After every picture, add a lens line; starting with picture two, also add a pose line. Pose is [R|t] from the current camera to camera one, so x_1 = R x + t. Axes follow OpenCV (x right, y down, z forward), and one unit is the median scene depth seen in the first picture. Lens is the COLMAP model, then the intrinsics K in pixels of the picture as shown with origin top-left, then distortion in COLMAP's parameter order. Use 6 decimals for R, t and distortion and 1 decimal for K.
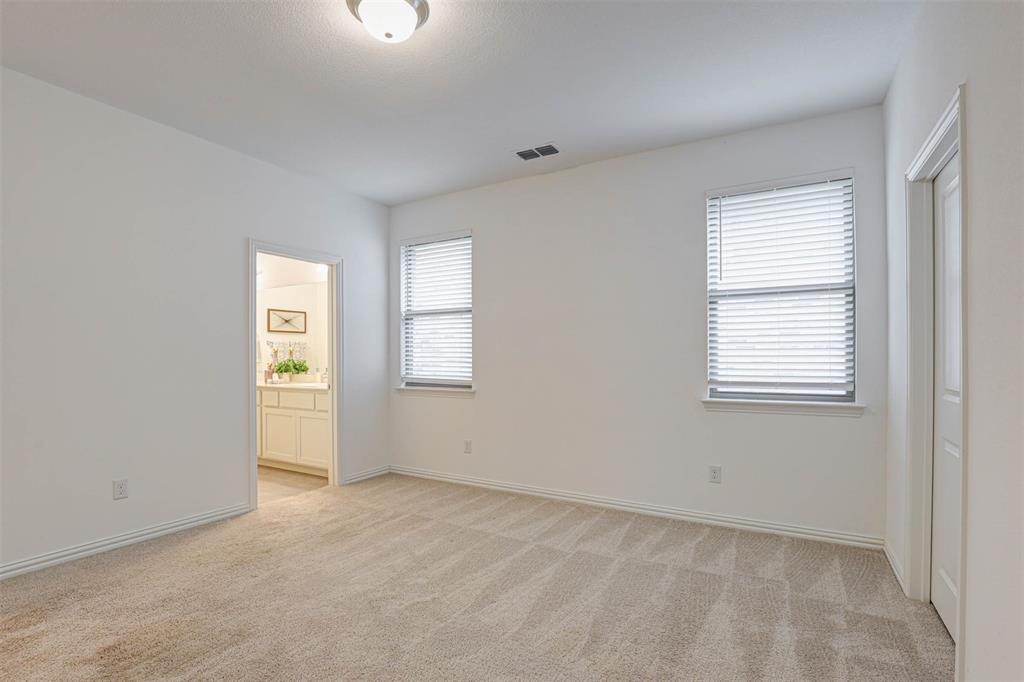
lens RADIAL K [[491.0, 0, 510.3], [0, 491.0, 357.9], [0, 0, 1]] dist [-0.008019, -0.002061]
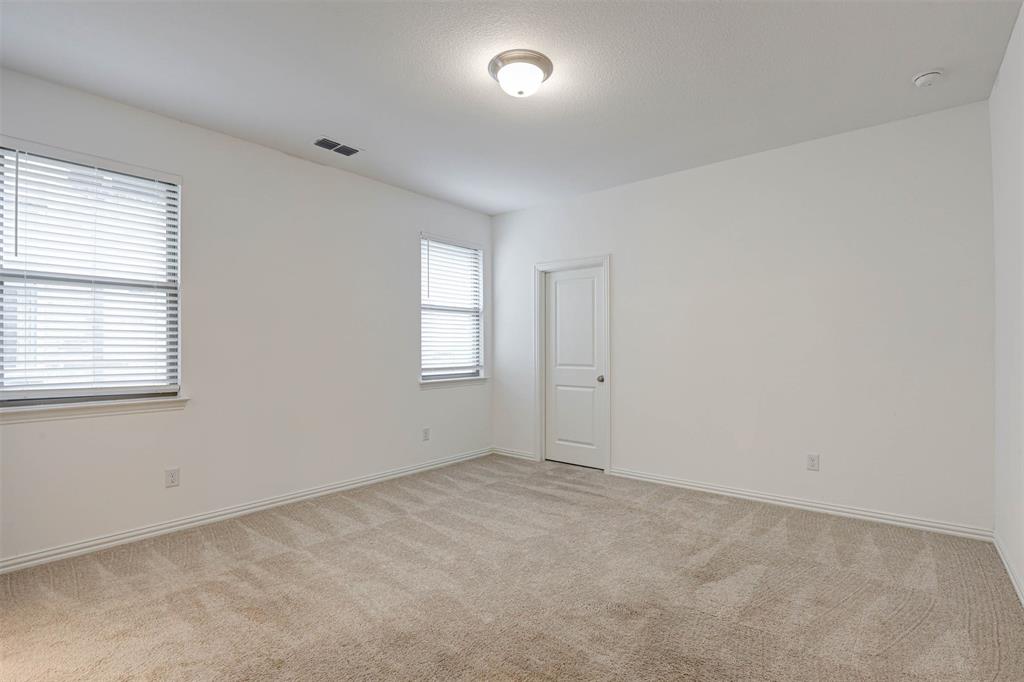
lens RADIAL K [[491.0, 0, 493.3], [0, 491.0, 351.7], [0, 0, 1]] dist [-0.008019, -0.002061]
pose [[0.175202, -0.000959, 0.984532, -0.852407], [0.007433, 0.999972, -0.000348, 0.000732], [-0.984504, 0.007379, 0.175204, 0.501172]]
